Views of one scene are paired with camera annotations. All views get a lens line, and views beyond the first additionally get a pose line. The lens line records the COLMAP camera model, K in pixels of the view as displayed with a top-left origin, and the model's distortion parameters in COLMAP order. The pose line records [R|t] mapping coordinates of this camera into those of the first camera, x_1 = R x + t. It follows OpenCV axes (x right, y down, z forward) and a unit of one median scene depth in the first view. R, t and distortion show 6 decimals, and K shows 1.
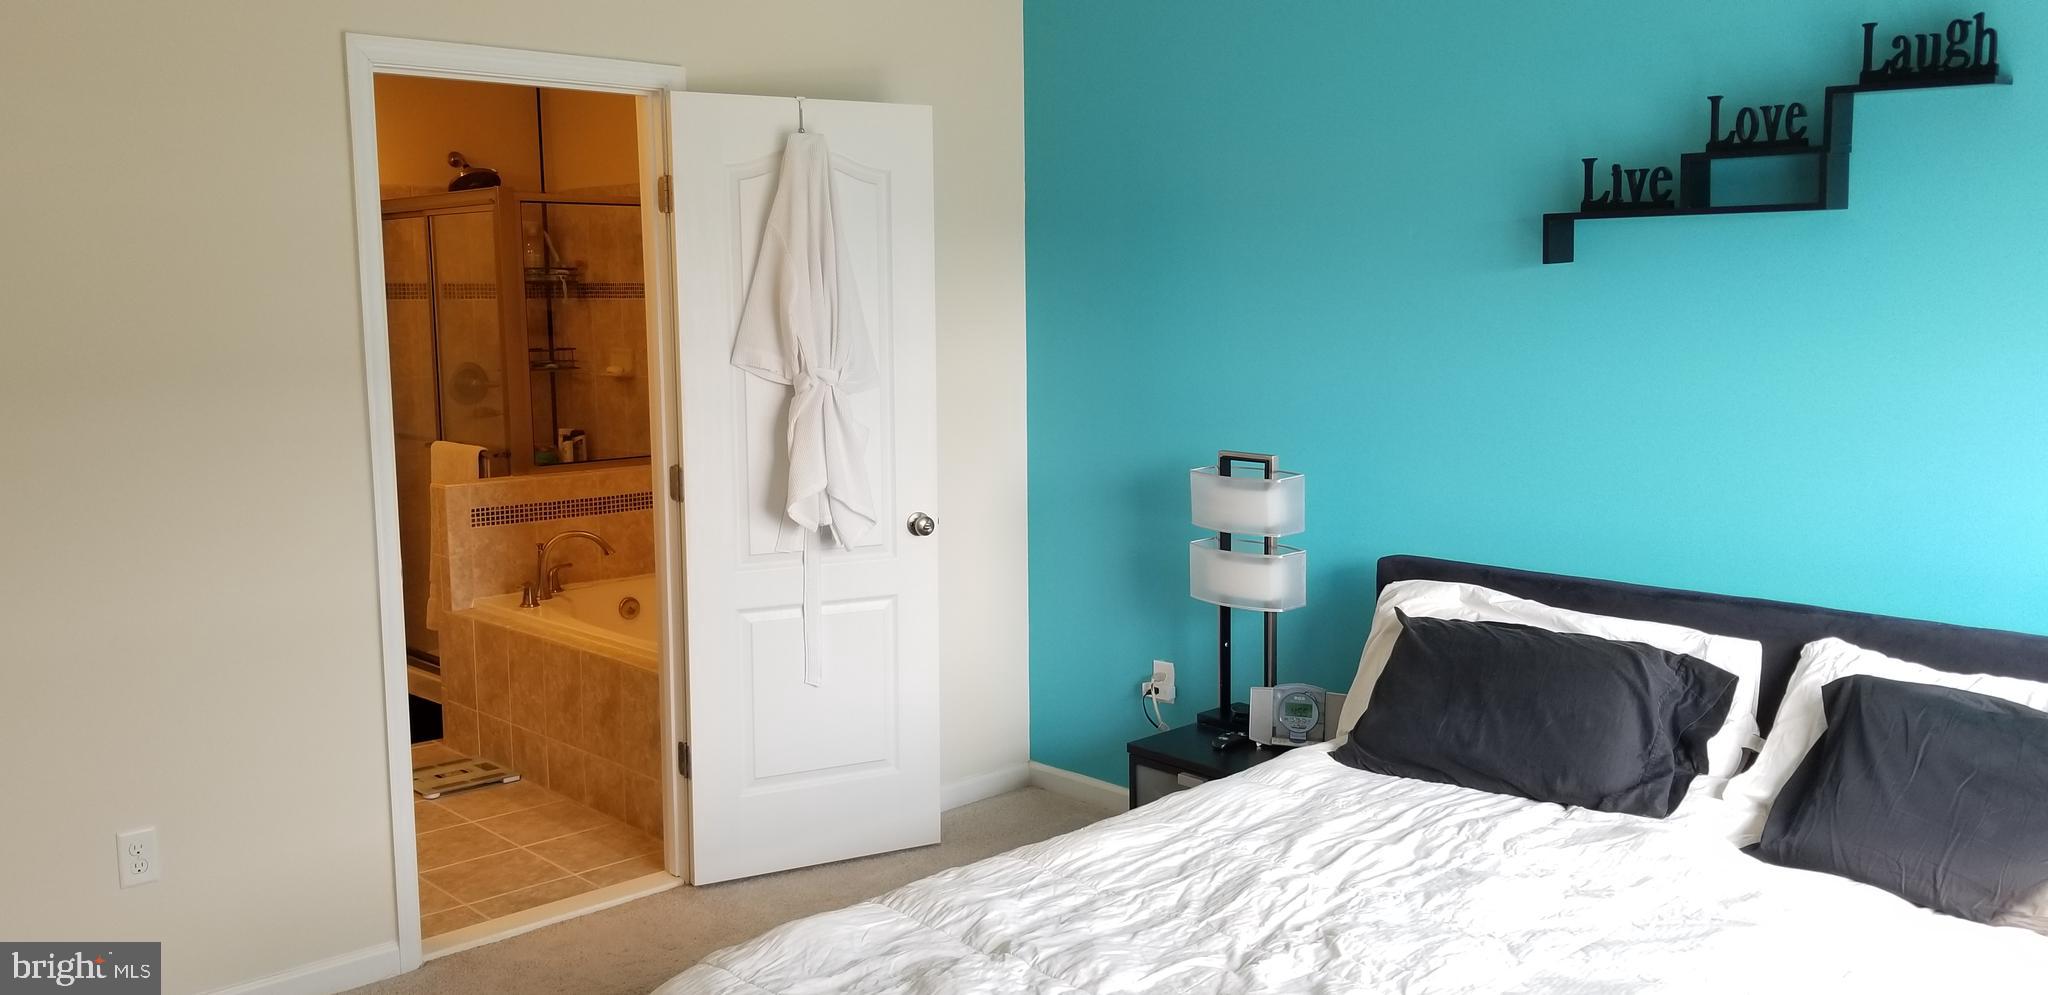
lens RADIAL K [[1601.4, 0, 1030.5], [0, 1601.4, 499.7], [0, 0, 1]] dist [-0.009725, -0.005249]
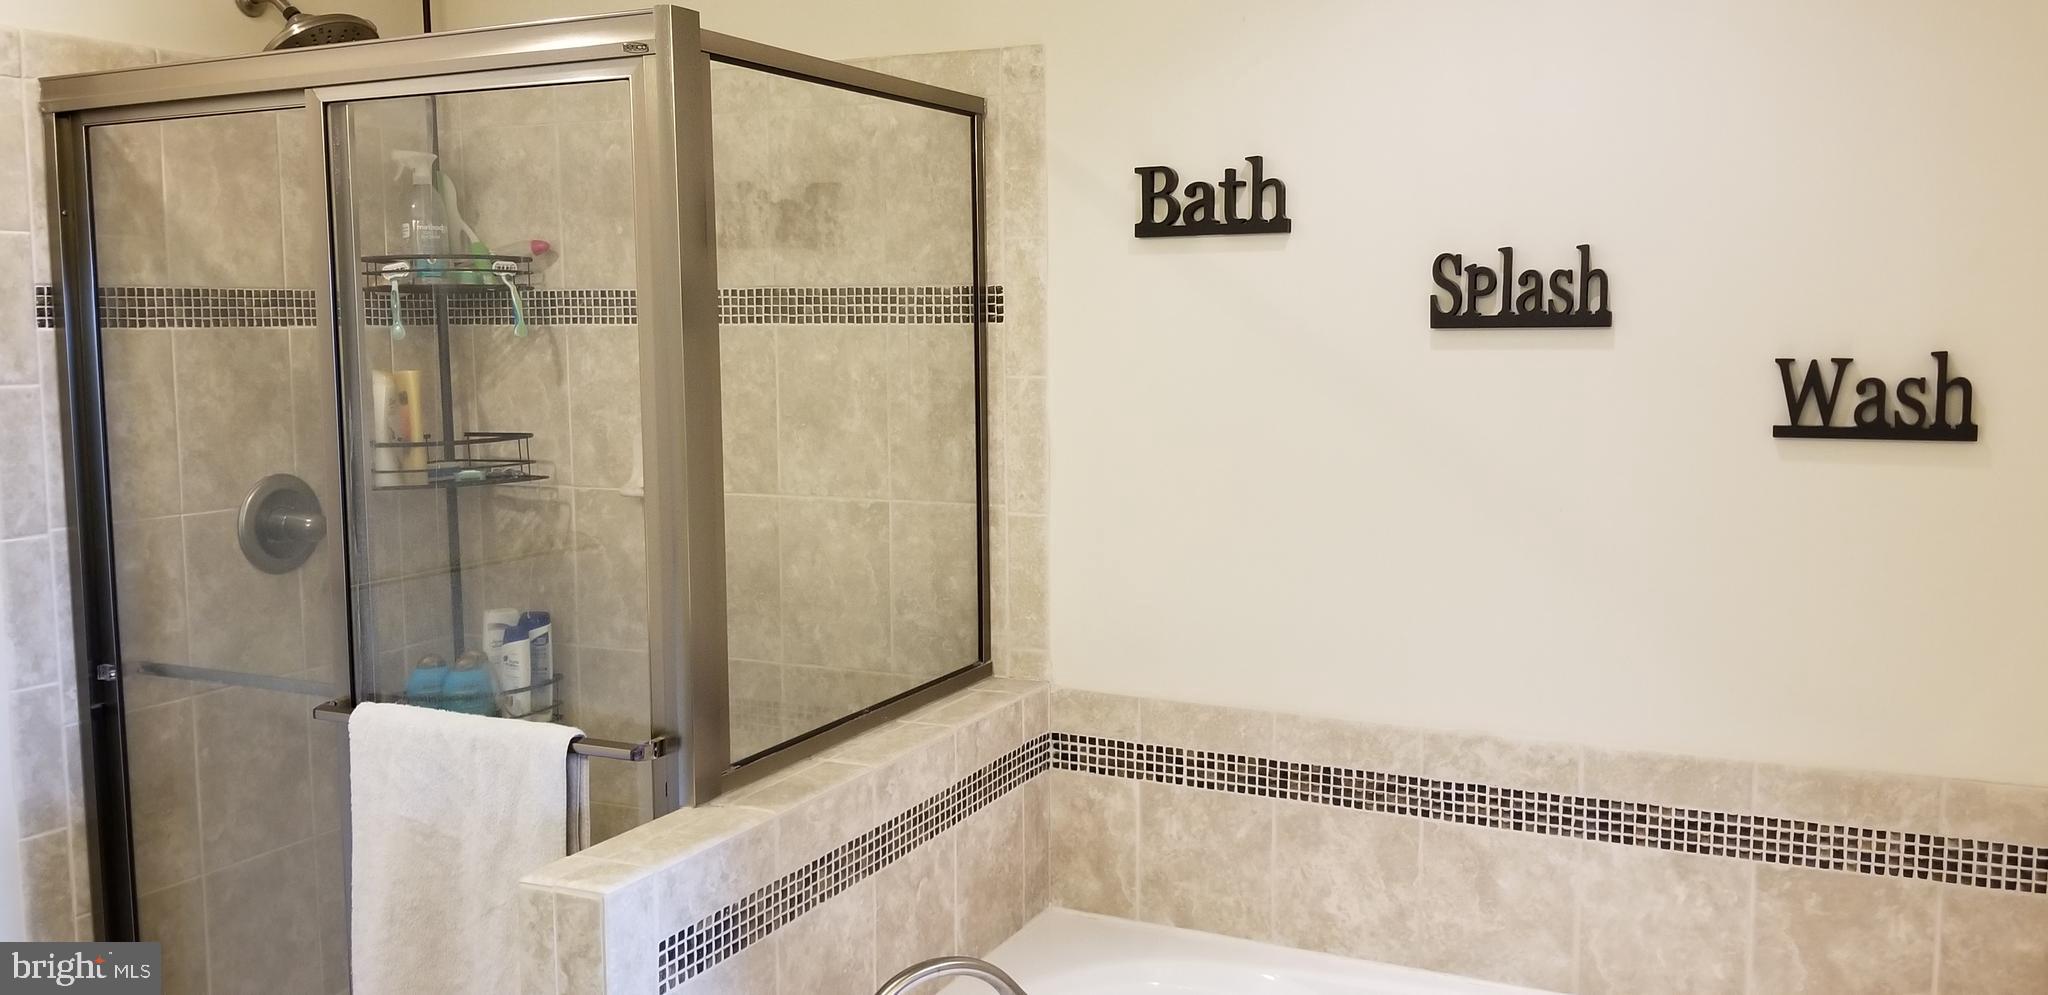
lens RADIAL K [[1601.4, 0, 1020.7], [0, 1601.4, 490.2], [0, 0, 1]] dist [-0.009725, -0.005249]
pose [[0.924453, -0.034674, 0.379717, -0.327662], [0.041901, 0.999064, -0.010781, -0.068030], [-0.378988, 0.025877, 0.925040, 0.526915]]
